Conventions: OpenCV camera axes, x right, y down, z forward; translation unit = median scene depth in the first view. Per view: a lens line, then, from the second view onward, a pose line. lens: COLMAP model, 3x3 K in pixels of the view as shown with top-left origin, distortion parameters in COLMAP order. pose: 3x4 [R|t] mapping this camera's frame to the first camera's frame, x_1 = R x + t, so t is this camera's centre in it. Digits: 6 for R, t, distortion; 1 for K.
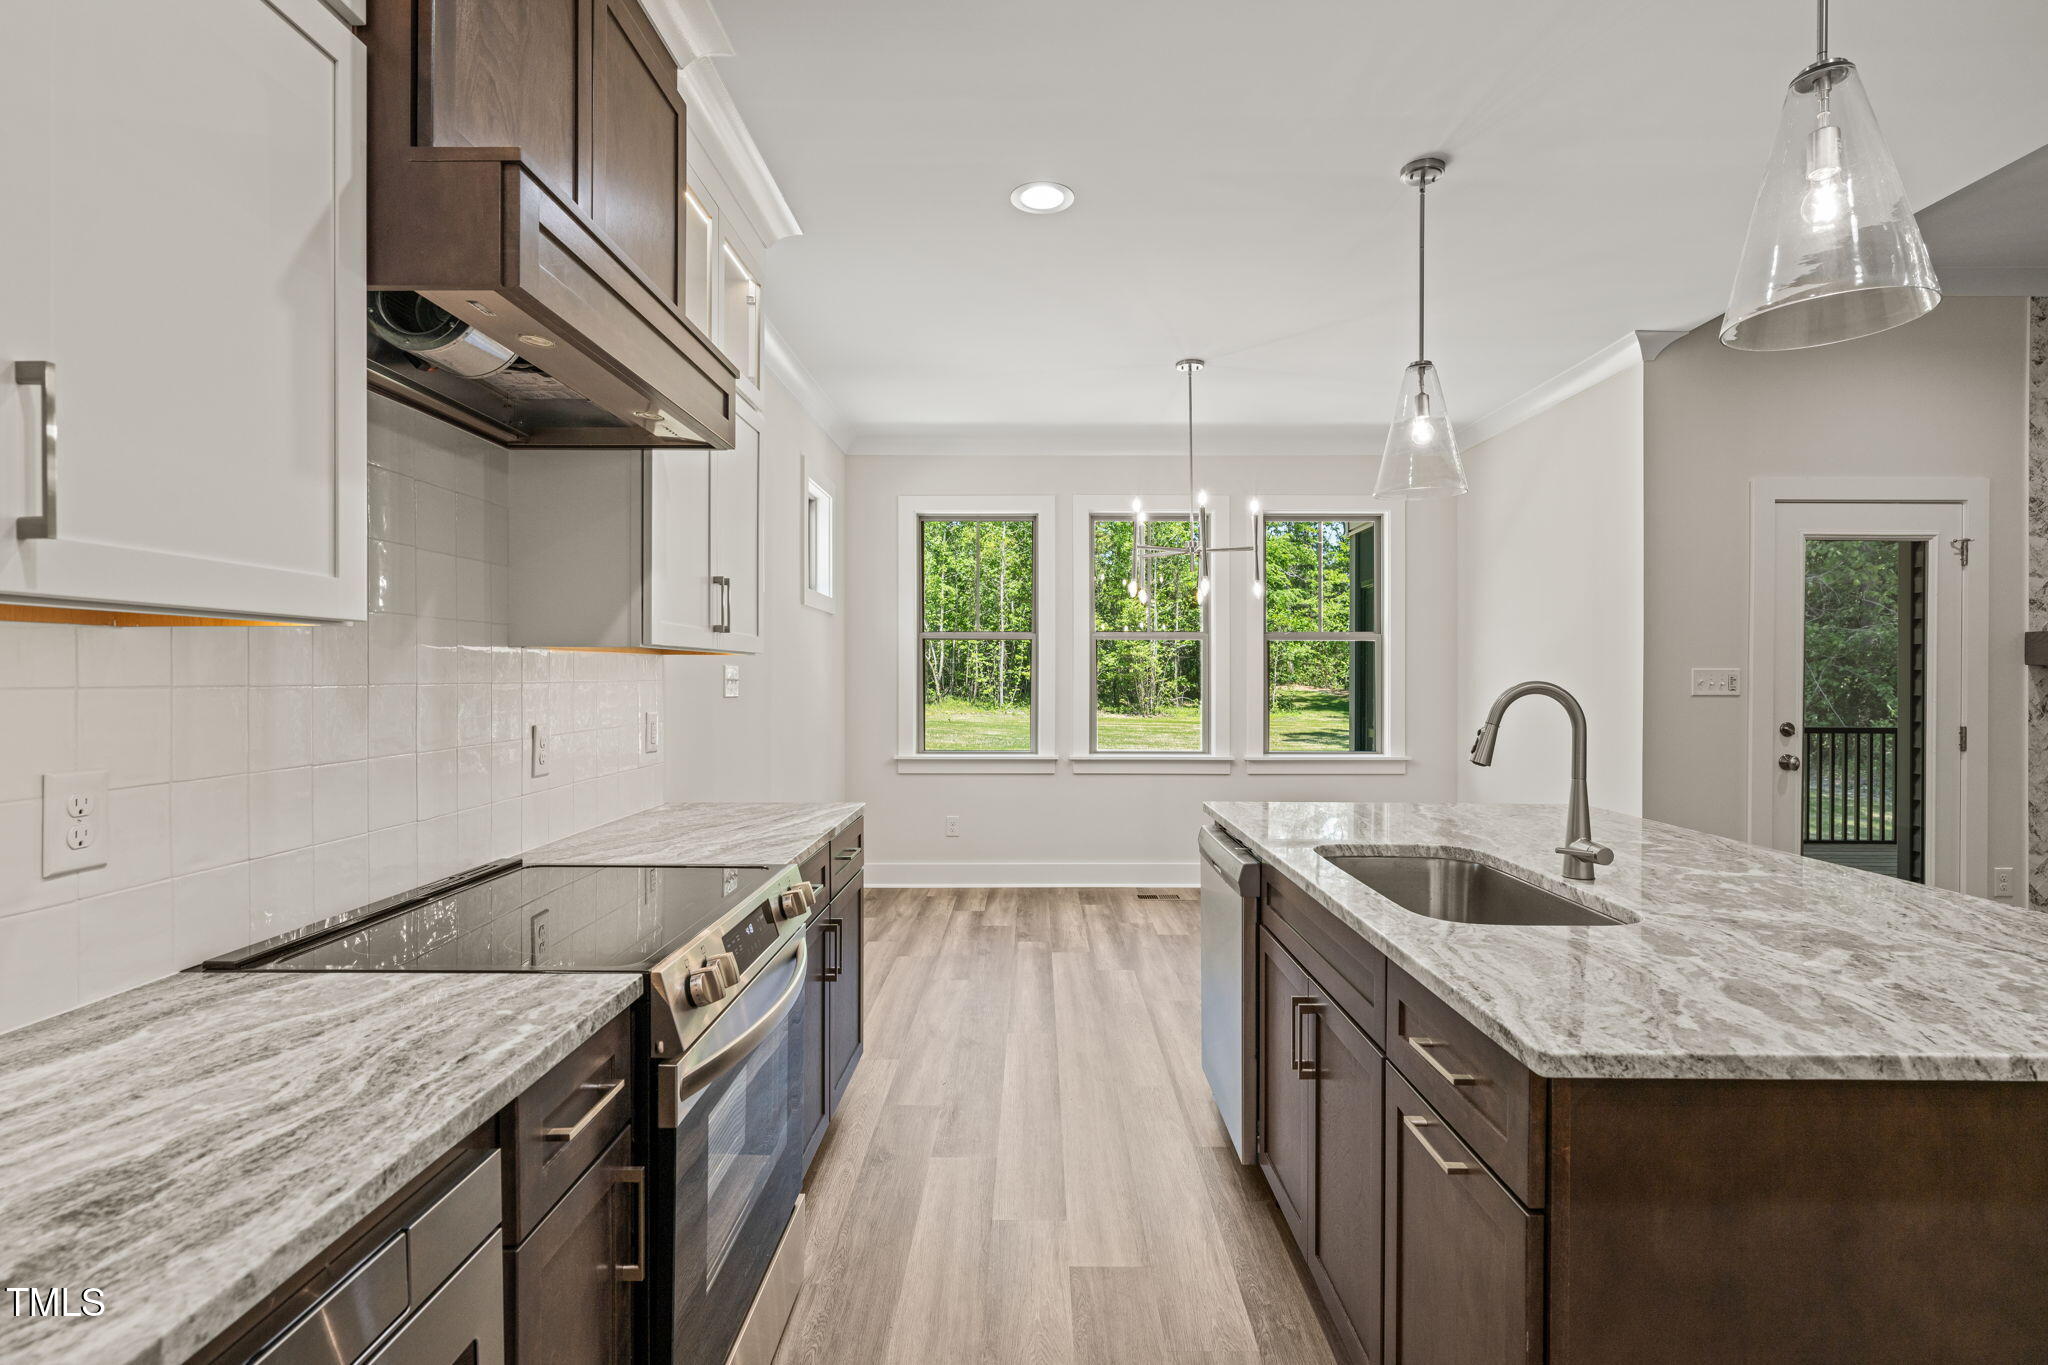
lens RADIAL K [[992.7, 0, 1024.0], [0, 992.7, 682.5], [0, 0, 1]] dist [-0.001116, 0.000165]
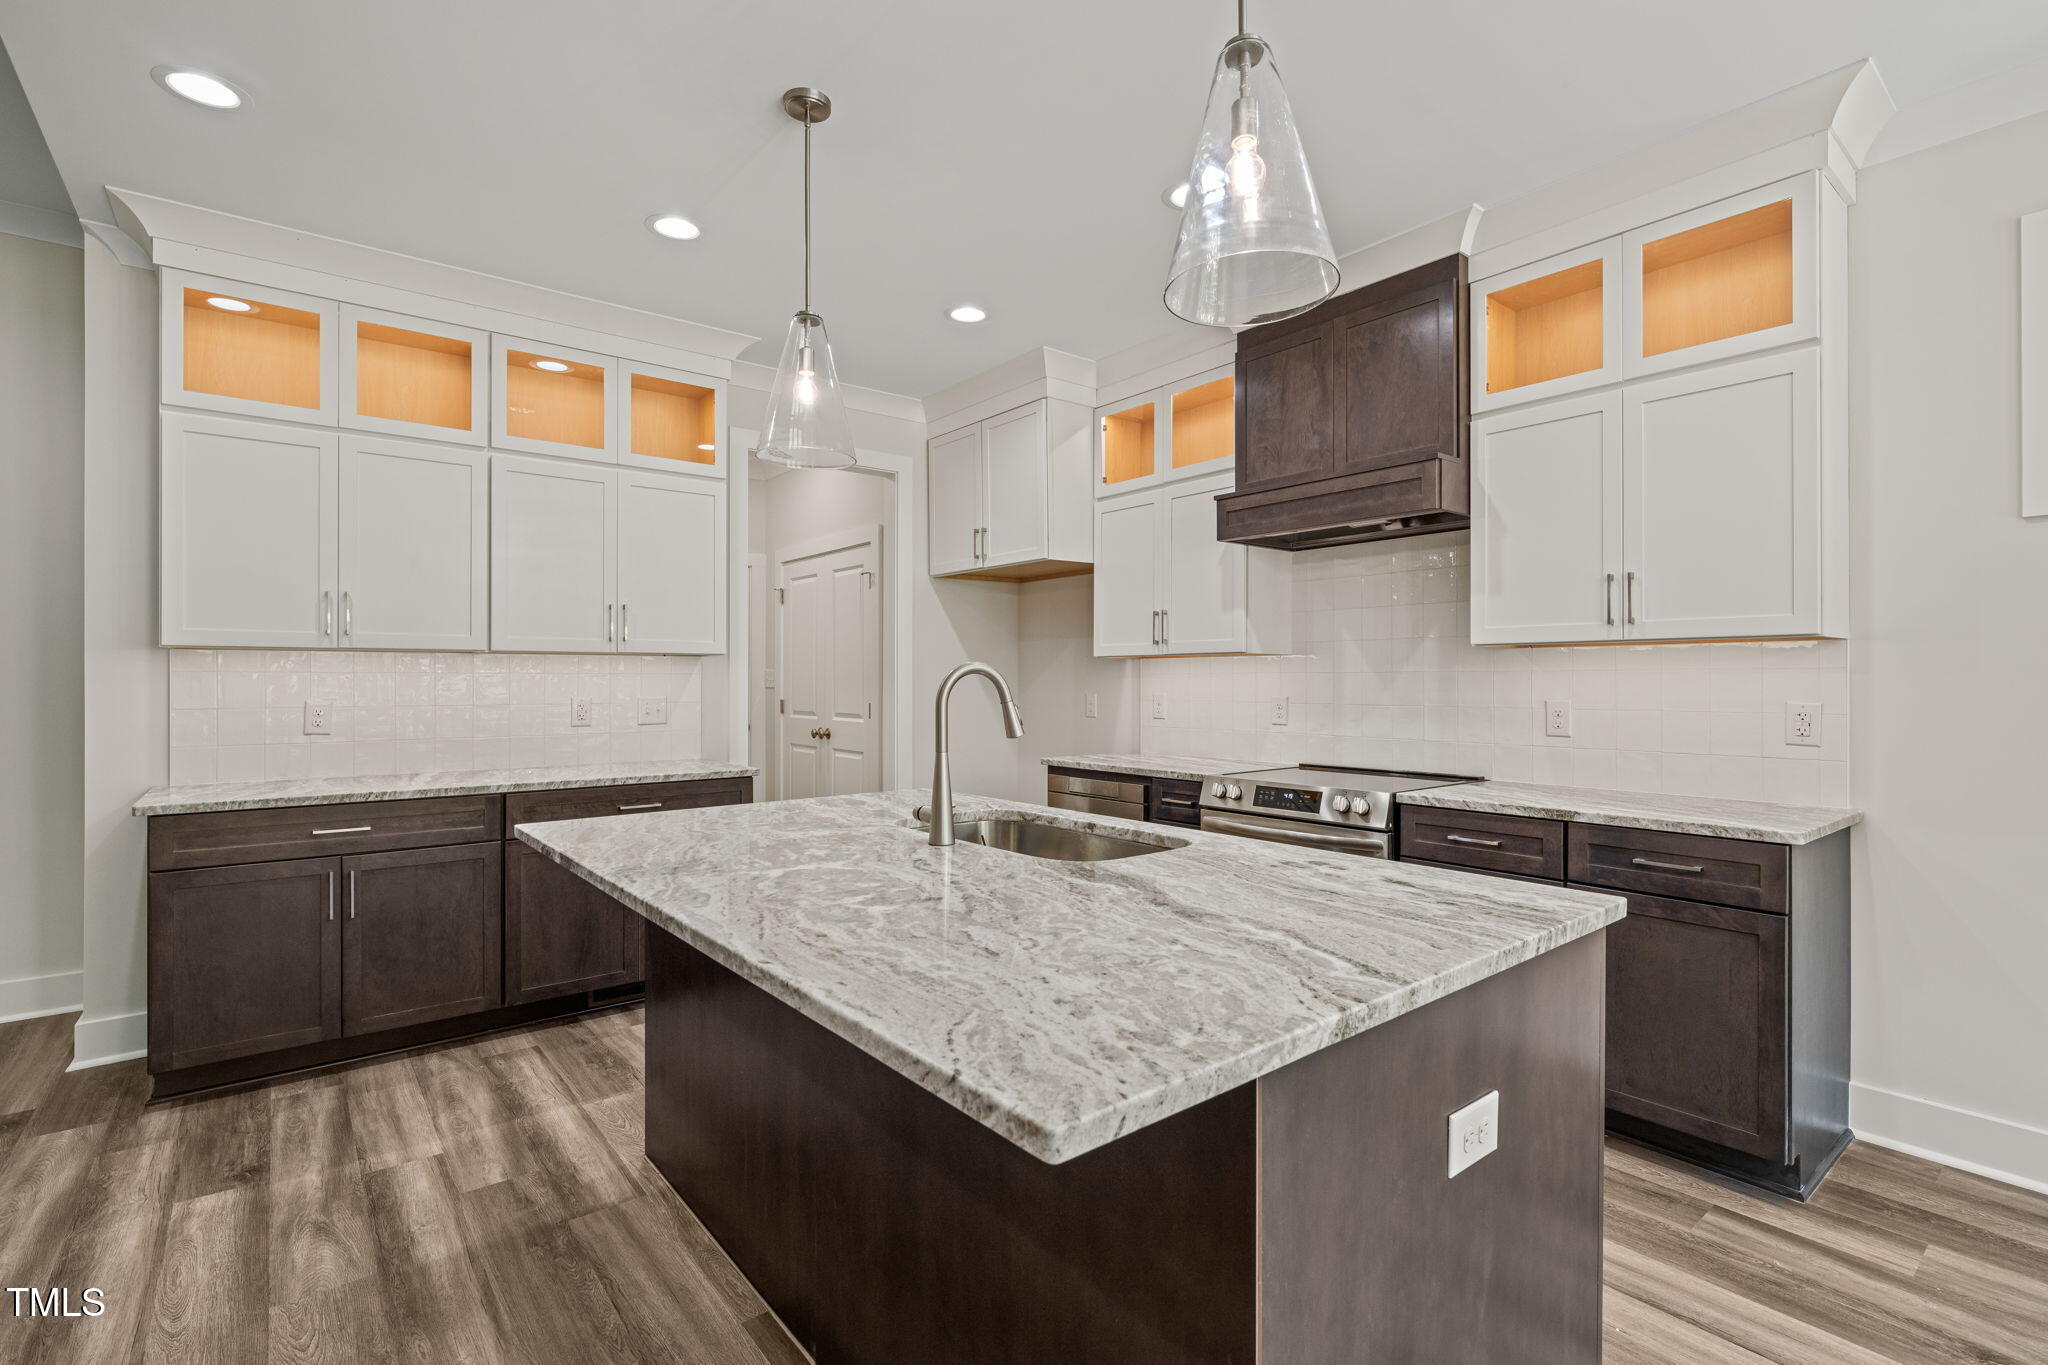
lens RADIAL K [[938.9, 0, 1029.9], [0, 938.9, 687.5], [0, 0, 1]] dist [-0.008106, 0.000699]
pose [[-0.776156, 0.006966, -0.630502, 0.373570], [-0.003538, 0.999875, 0.015402, 0.002547], [0.630531, 0.014185, -0.776035, 0.615405]]
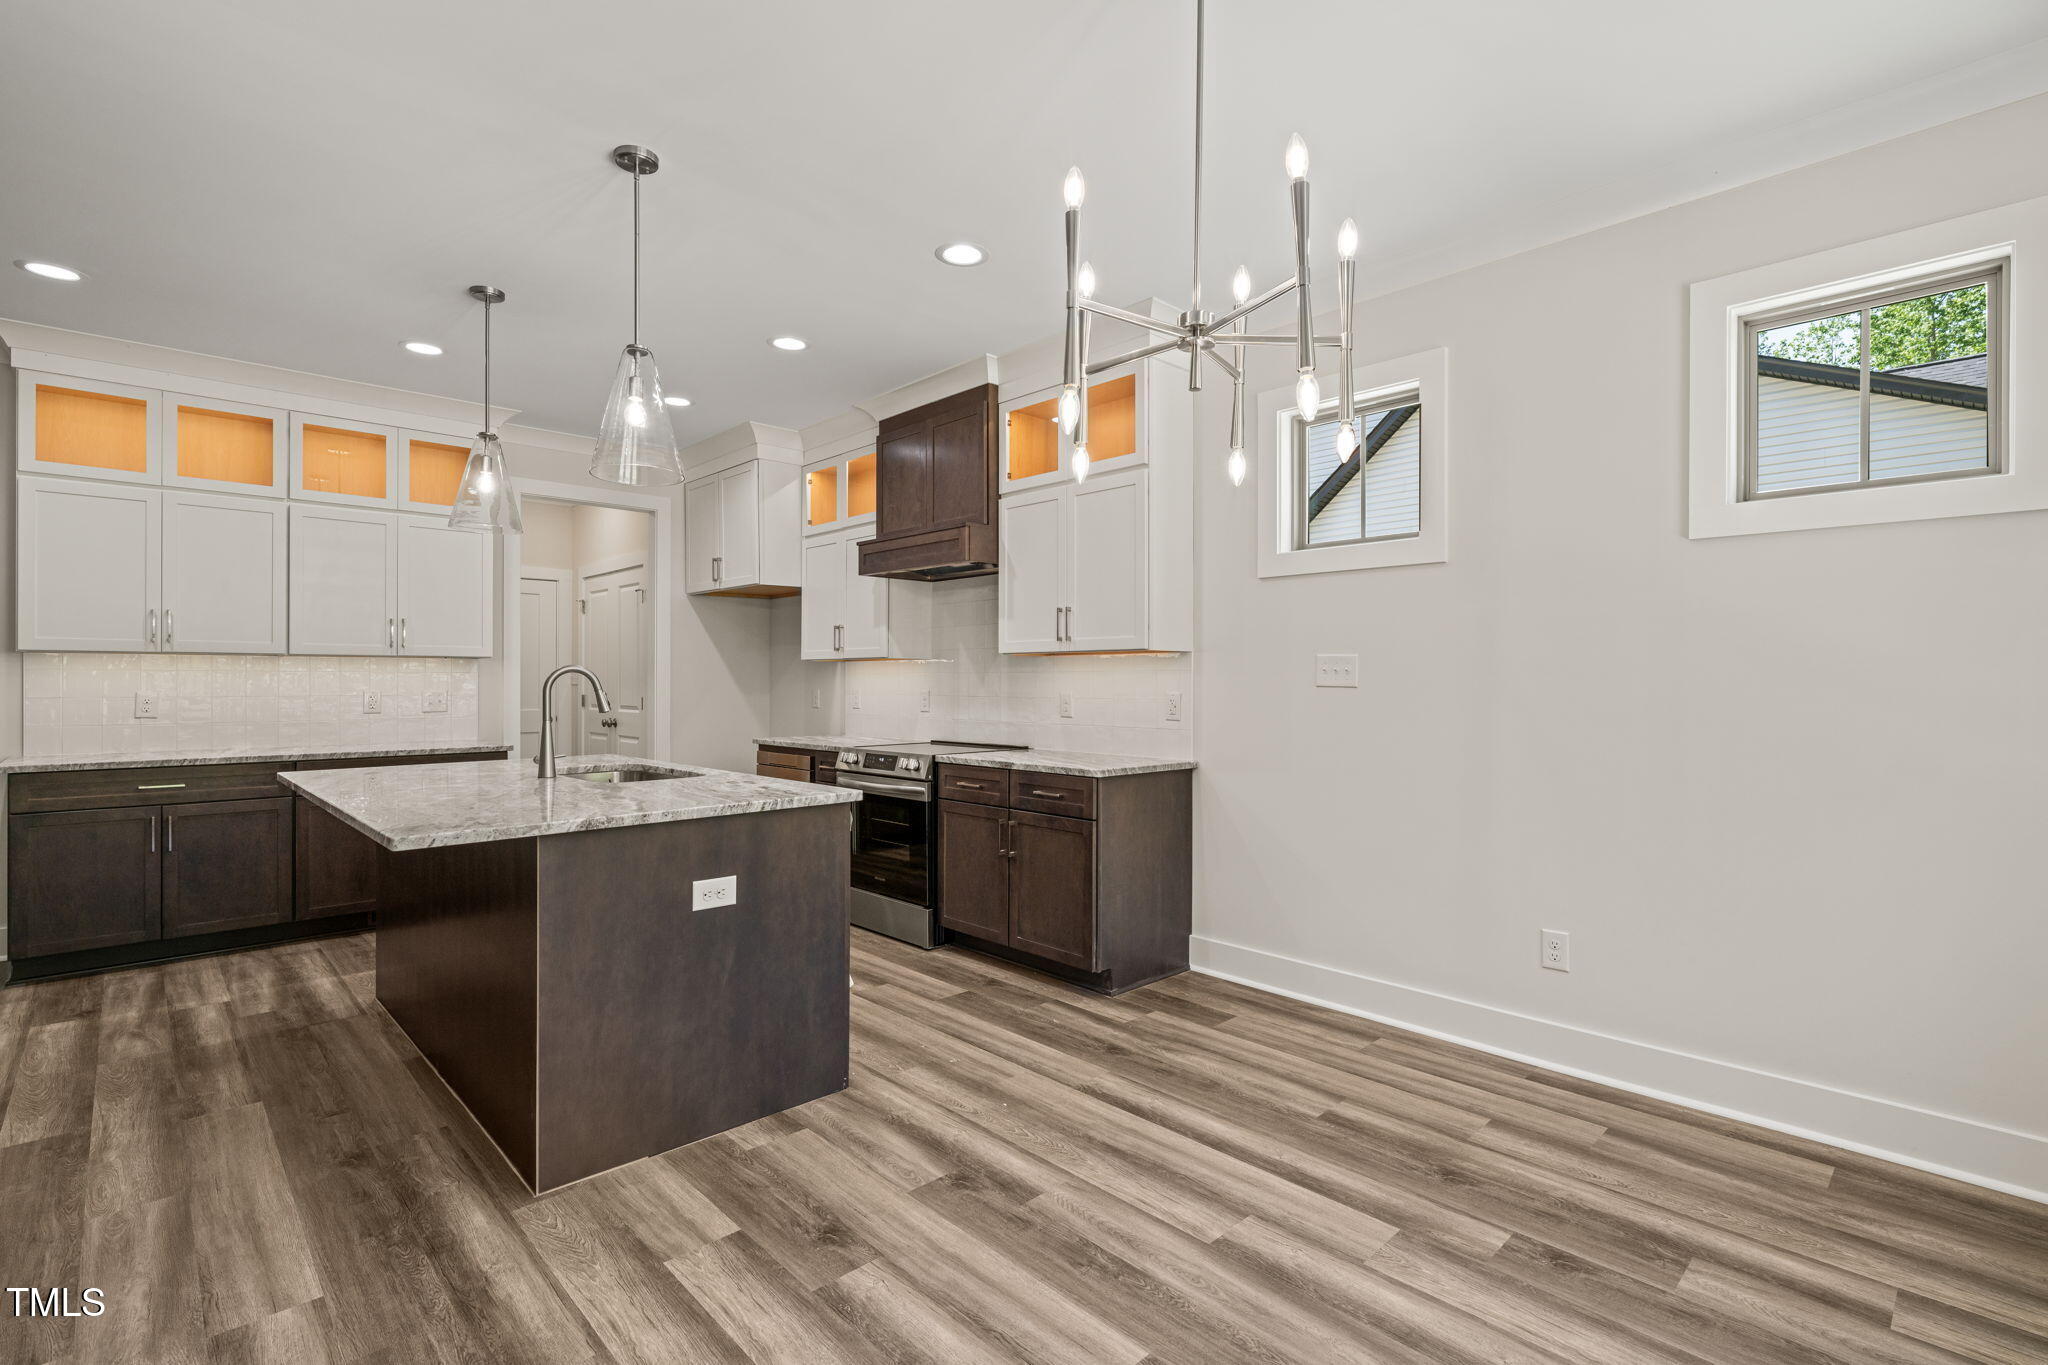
lens RADIAL K [[938.9, 0, 1029.9], [0, 938.9, 687.5], [0, 0, 1]] dist [-0.008106, 0.000699]
pose [[-0.717226, 0.006128, -0.696814, 0.363893], [-0.006114, 0.999867, 0.015087, 0.001854], [0.696814, 0.015081, -0.717093, 0.922196]]
